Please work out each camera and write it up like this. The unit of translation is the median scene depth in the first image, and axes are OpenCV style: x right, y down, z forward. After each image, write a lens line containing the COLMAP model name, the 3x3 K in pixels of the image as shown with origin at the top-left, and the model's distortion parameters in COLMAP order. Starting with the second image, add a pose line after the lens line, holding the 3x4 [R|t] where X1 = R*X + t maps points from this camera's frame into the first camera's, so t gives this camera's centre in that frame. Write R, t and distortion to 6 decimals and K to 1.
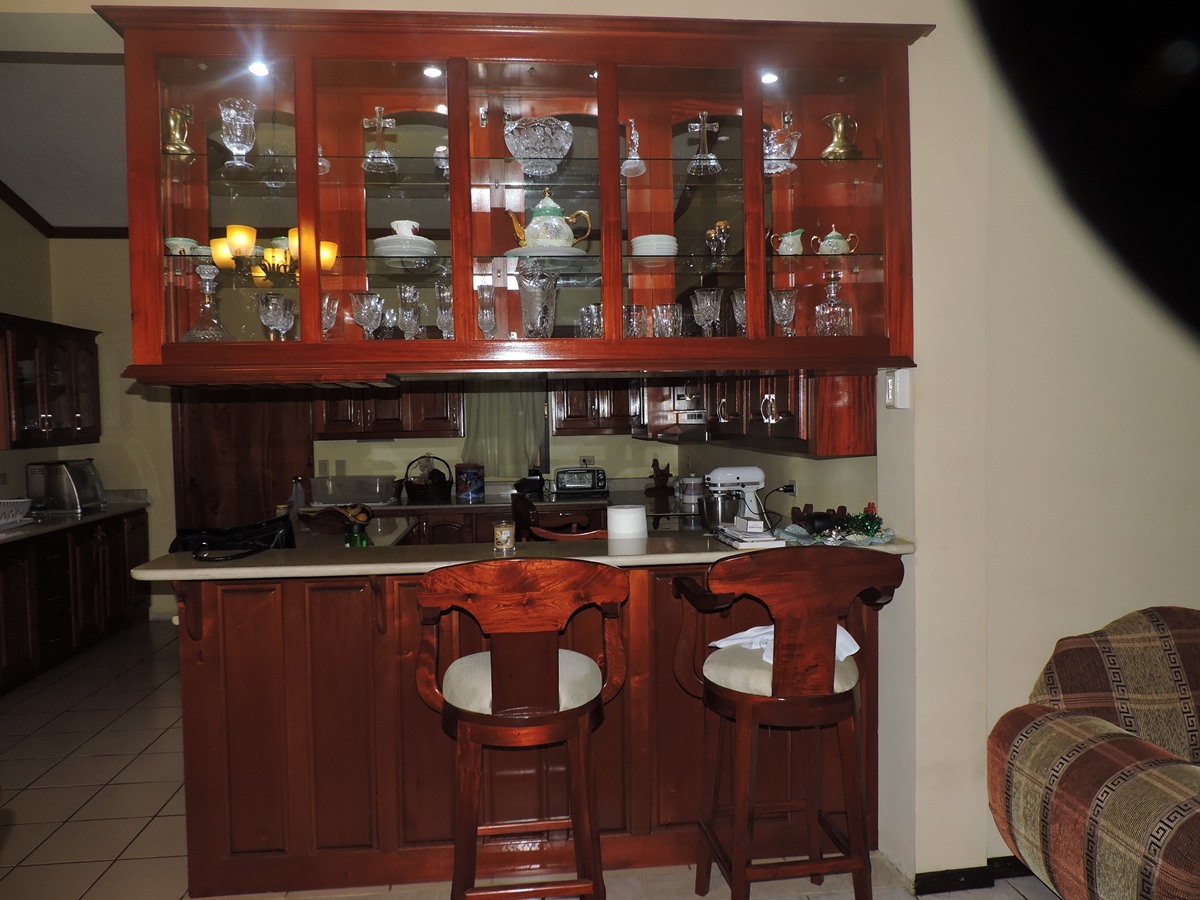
lens RADIAL K [[855.1, 0, 598.7], [0, 855.1, 452.4], [0, 0, 1]] dist [0.002316, -0.001757]
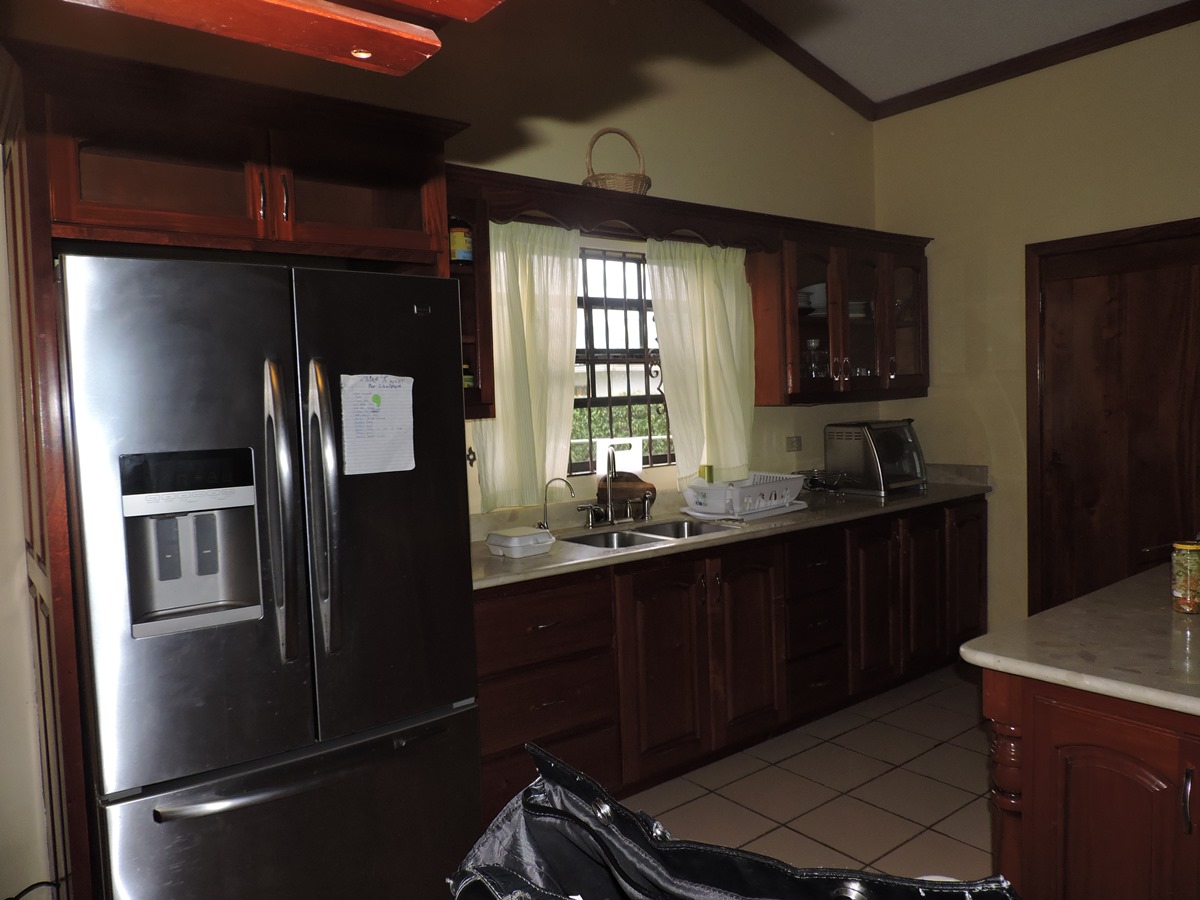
lens RADIAL K [[855.1, 0, 597.0], [0, 855.1, 452.2], [0, 0, 1]] dist [0.002316, -0.001757]
pose [[0.532543, 0.045305, -0.845190, -0.139770], [-0.005446, 0.998729, 0.050104, 0.000699], [0.846386, -0.022080, 0.532112, 0.427072]]
